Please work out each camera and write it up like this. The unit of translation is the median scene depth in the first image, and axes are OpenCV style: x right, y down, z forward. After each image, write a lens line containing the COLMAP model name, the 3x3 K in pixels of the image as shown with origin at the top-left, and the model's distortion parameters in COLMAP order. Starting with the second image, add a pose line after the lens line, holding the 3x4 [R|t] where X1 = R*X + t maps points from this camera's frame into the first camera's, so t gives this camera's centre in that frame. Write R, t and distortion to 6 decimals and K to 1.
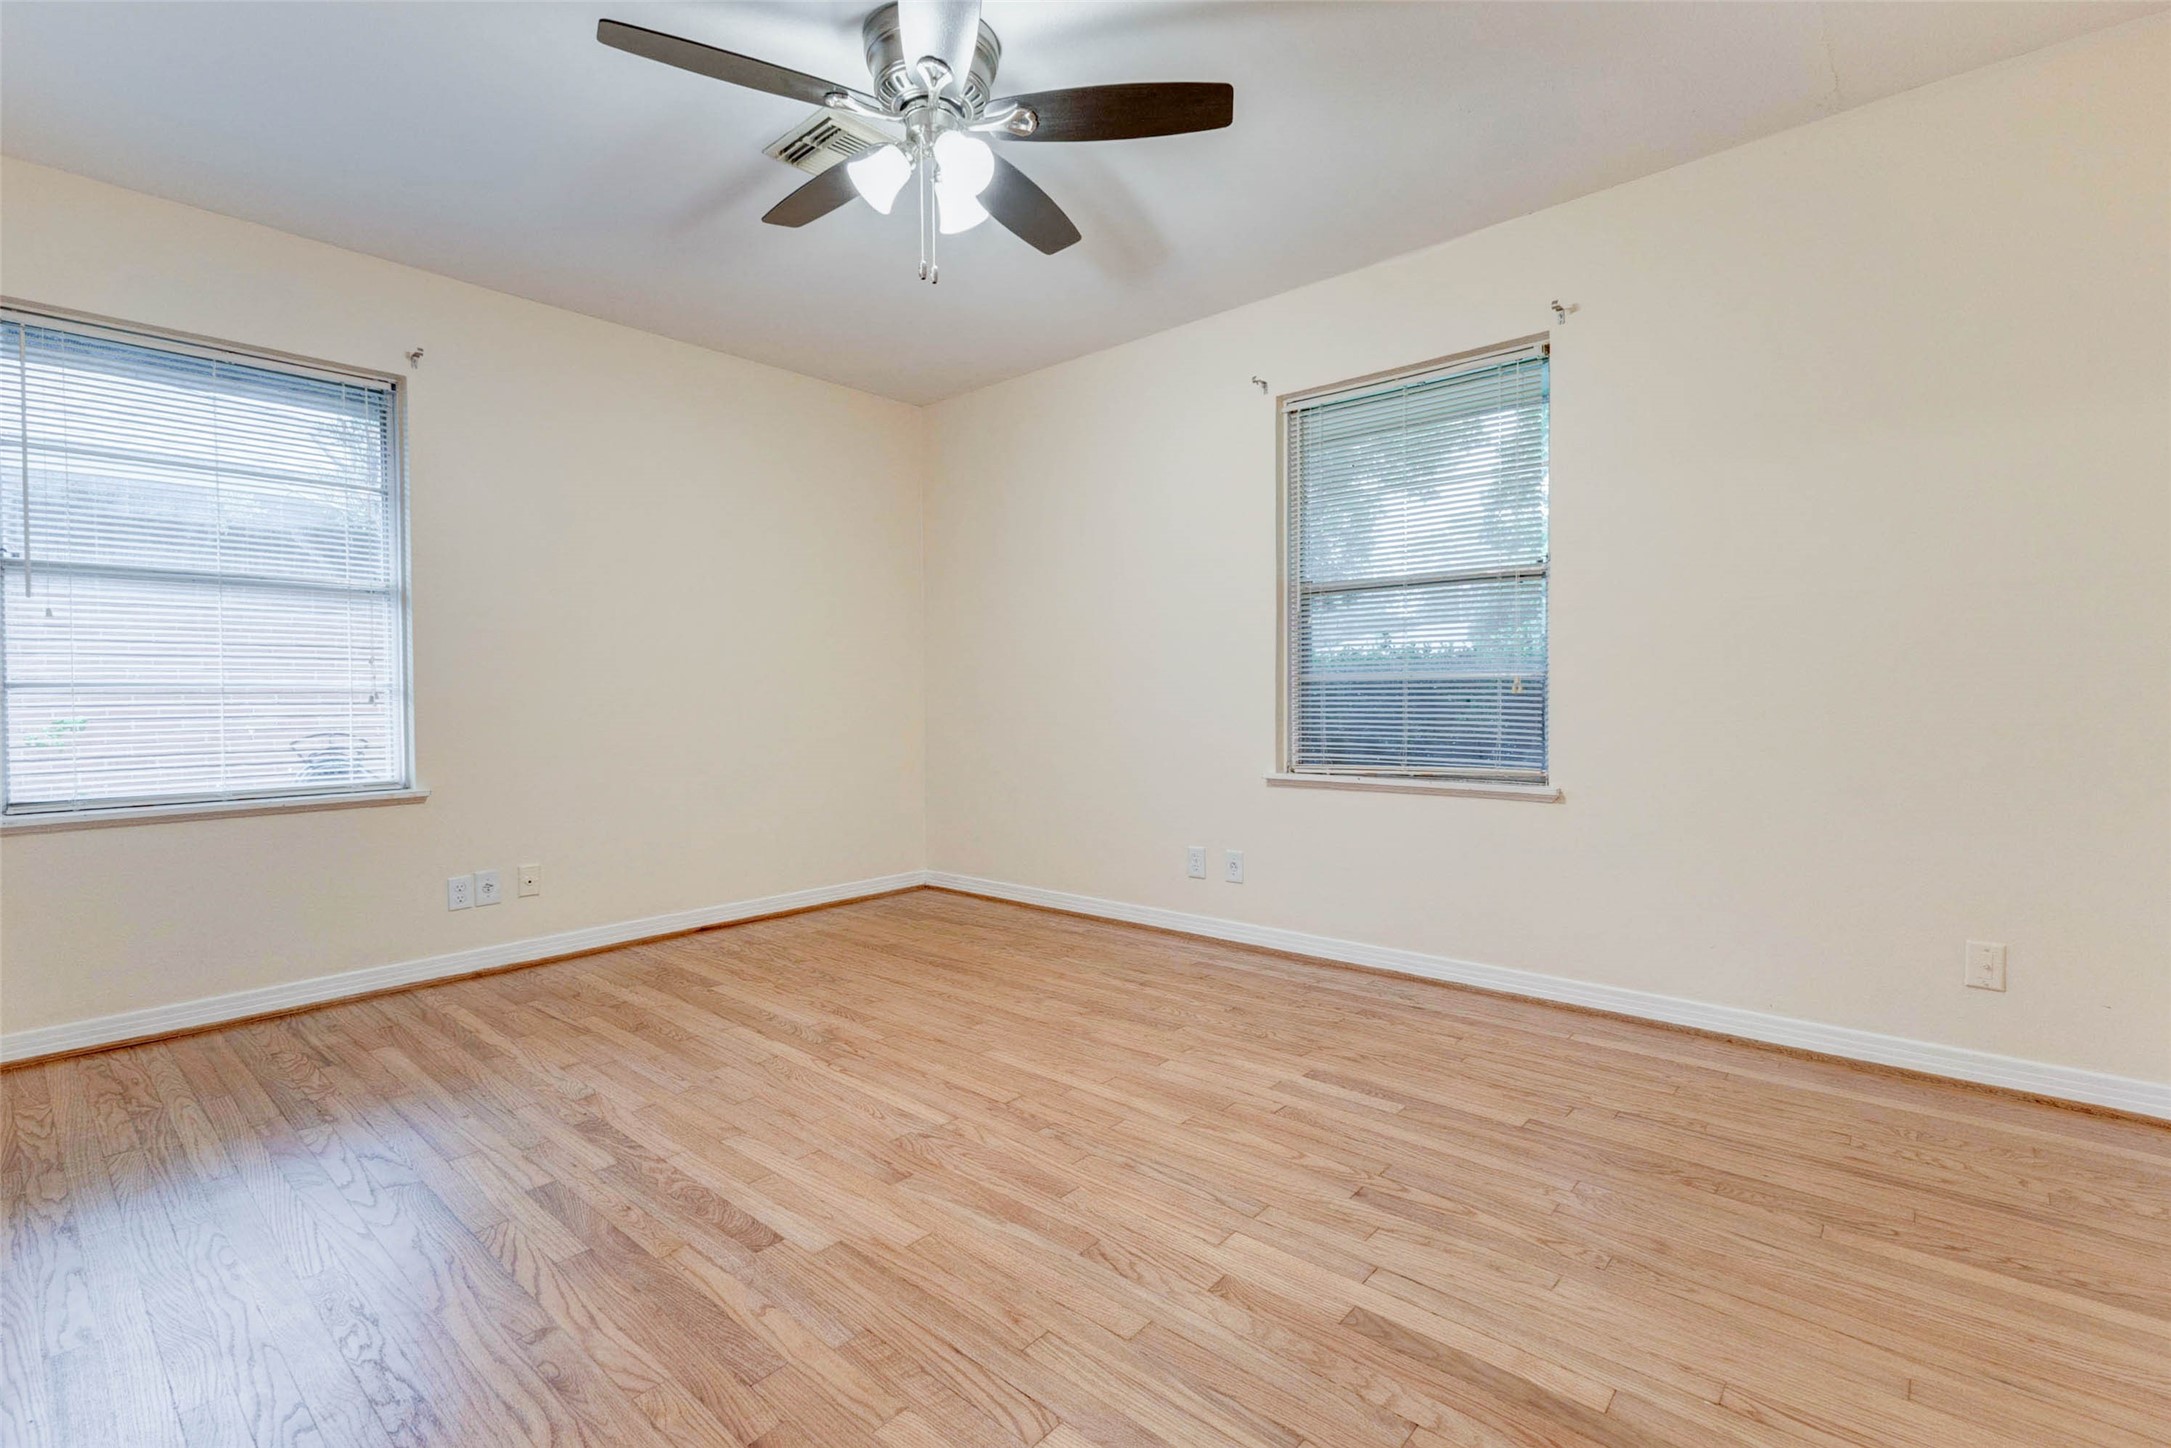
lens RADIAL K [[967.1, 0, 1089.0], [0, 967.1, 705.9], [0, 0, 1]] dist [0.008566, -0.000108]
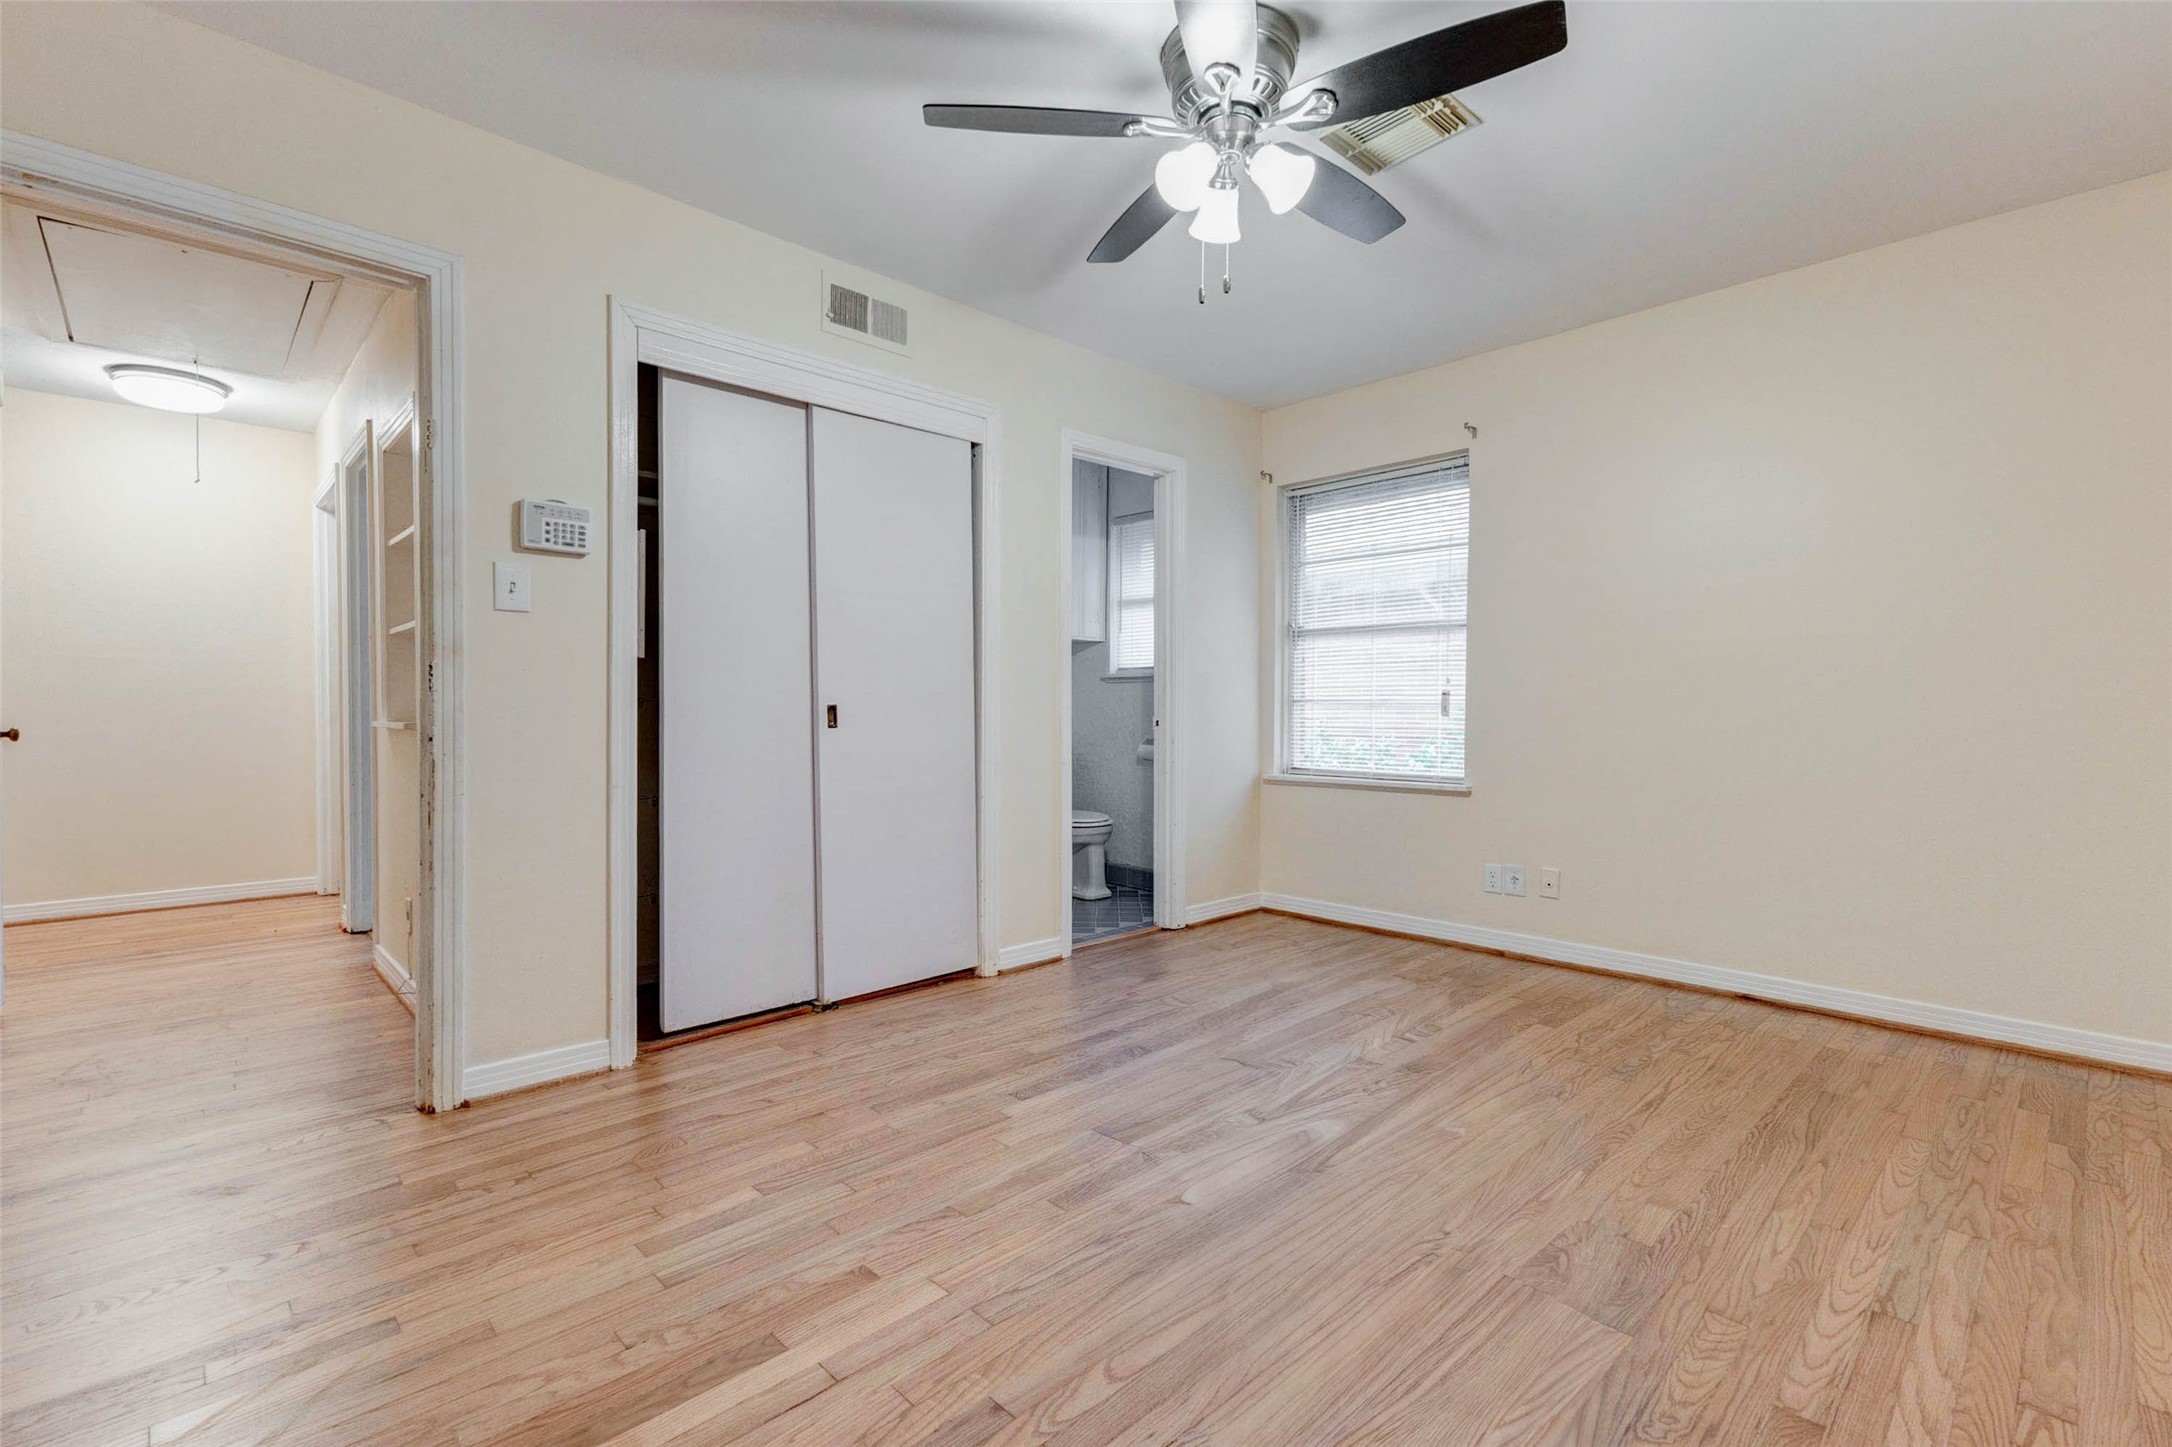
lens RADIAL K [[967.5, 0, 1089.5], [0, 967.5, 705.4], [0, 0, 1]] dist [0.008566, -0.000108]
pose [[-0.082728, 0.001905, -0.996570, 0.618926], [-0.011008, 0.999935, 0.002825, -0.013550], [0.996511, 0.011204, -0.082702, 0.701700]]
